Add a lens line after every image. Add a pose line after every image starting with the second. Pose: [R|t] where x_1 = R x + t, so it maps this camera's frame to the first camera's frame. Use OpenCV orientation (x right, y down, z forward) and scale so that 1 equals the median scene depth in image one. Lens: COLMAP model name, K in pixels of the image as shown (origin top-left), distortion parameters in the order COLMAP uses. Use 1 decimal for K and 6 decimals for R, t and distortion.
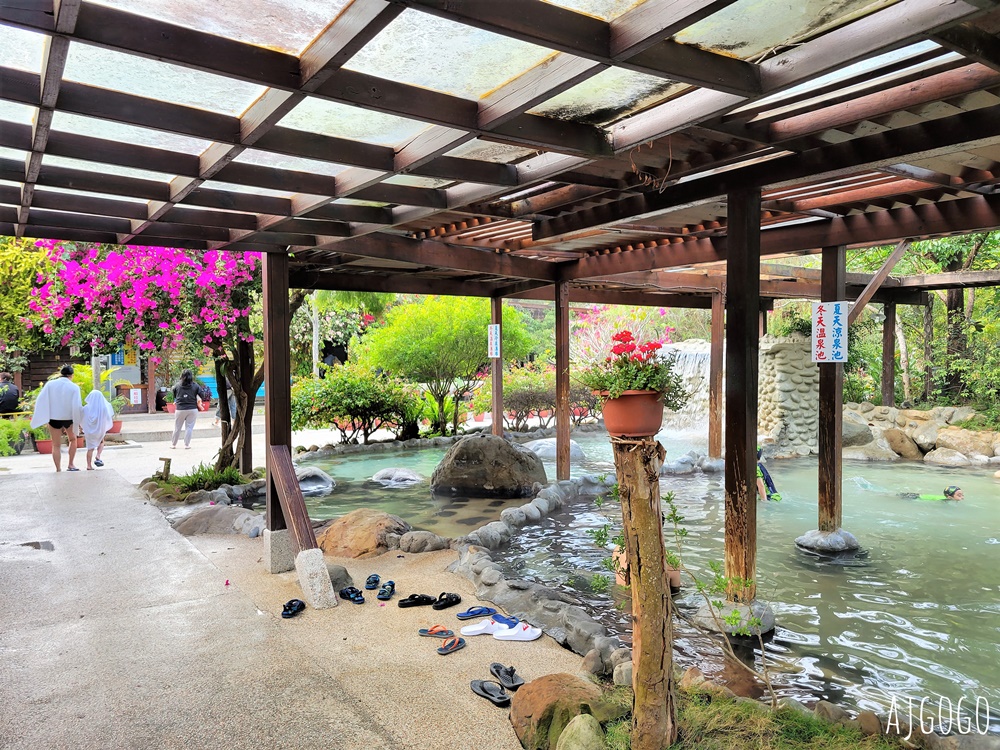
lens RADIAL K [[737.8, 0, 500.0], [0, 737.8, 375.0], [0, 0, 1]] dist [0.033606, -0.002288]
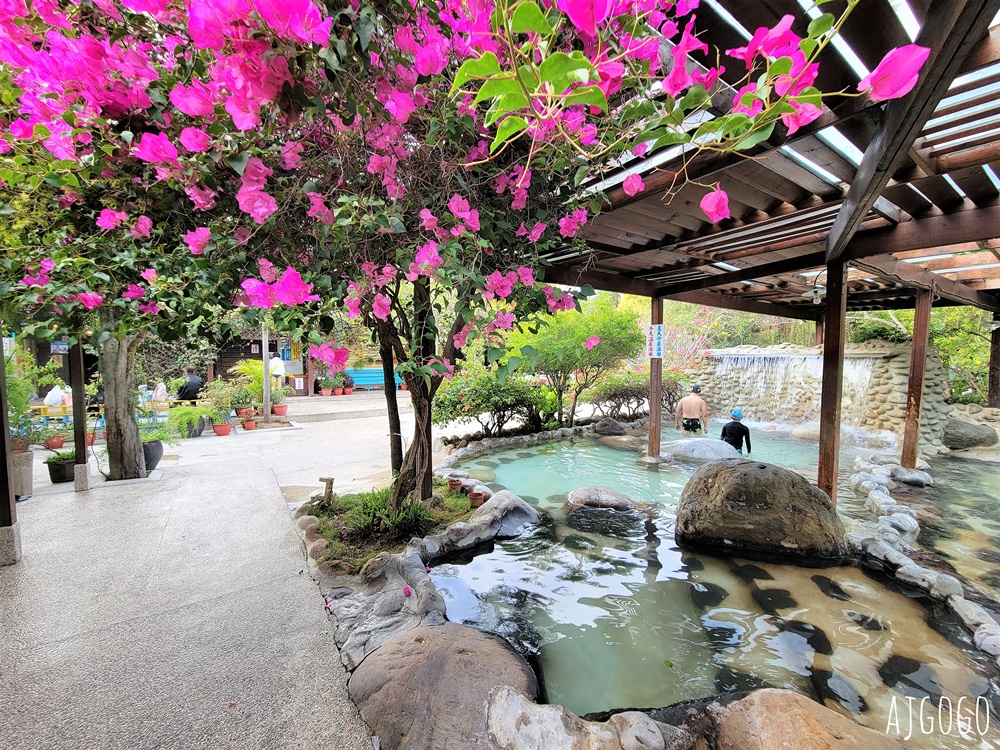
lens RADIAL K [[400.1, 0, 500.0], [0, 400.1, 375.0], [0, 0, 1]] dist [0.000449, 0.000033]
pose [[0.999931, 0.011483, 0.002632, -0.198757], [-0.011533, 0.999735, 0.019916, -0.008960], [-0.002402, -0.019945, 0.999798, 0.425800]]
